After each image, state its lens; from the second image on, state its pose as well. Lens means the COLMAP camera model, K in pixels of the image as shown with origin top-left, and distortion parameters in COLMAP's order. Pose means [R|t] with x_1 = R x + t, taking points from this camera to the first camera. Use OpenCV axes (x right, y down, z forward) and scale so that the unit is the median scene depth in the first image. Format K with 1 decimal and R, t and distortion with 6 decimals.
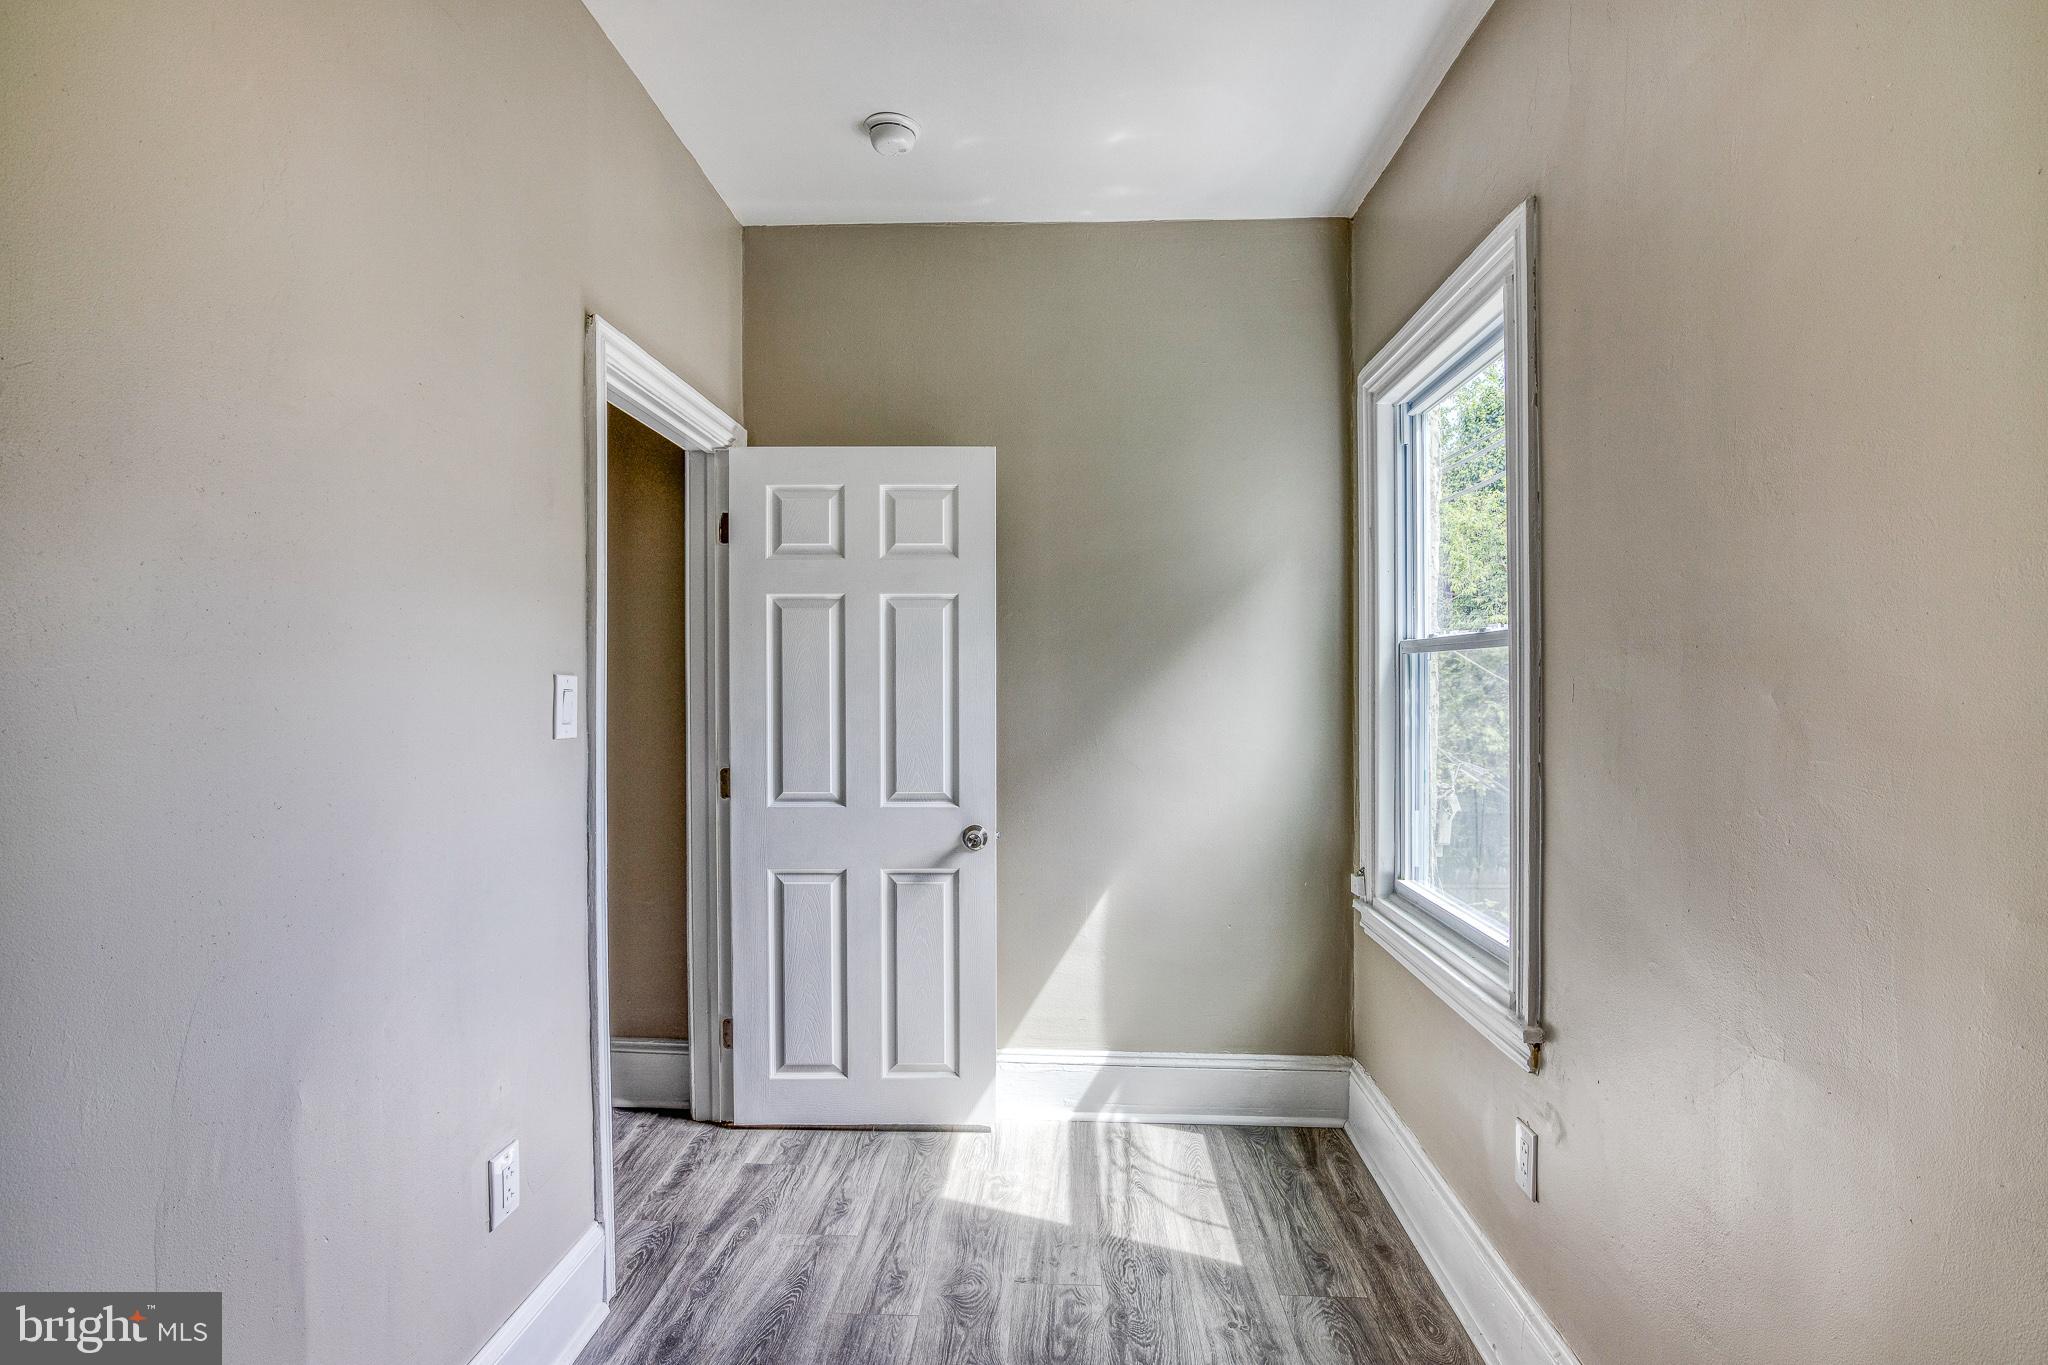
lens RADIAL K [[935.5, 0, 1011.1], [0, 935.5, 686.3], [0, 0, 1]] dist [-0.018960, 0.000859]
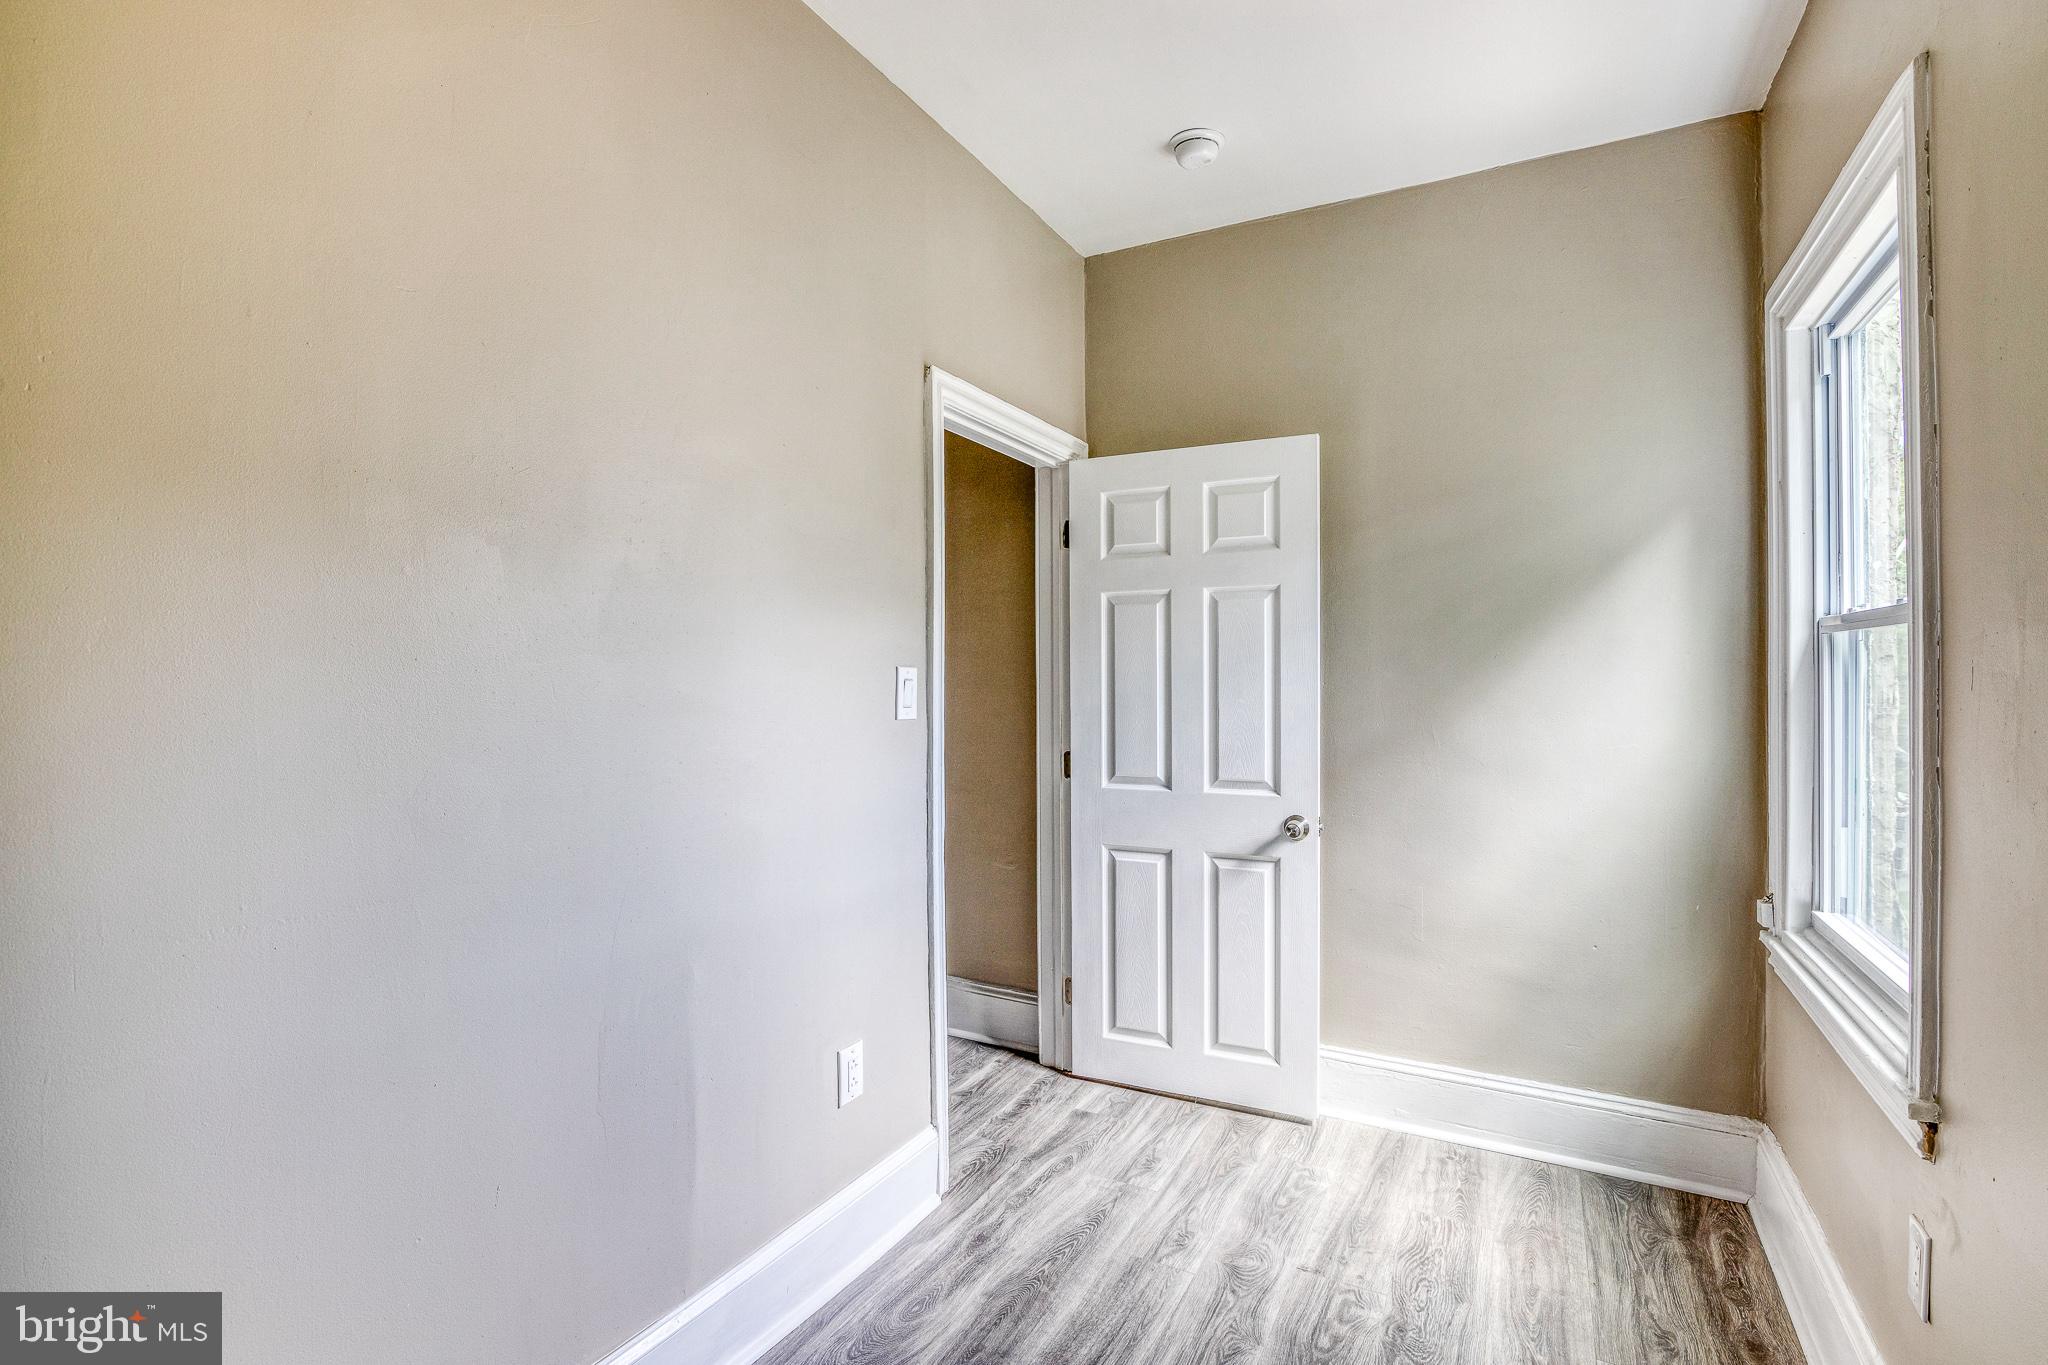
lens RADIAL K [[929.4, 0, 1020.2], [0, 929.4, 679.9], [0, 0, 1]] dist [-0.016331, -0.000195]
pose [[0.902467, -0.002626, -0.430752, 0.135655], [0.002362, 0.999997, -0.001148, 0.004872], [0.430753, 0.000018, 0.902470, -0.022572]]
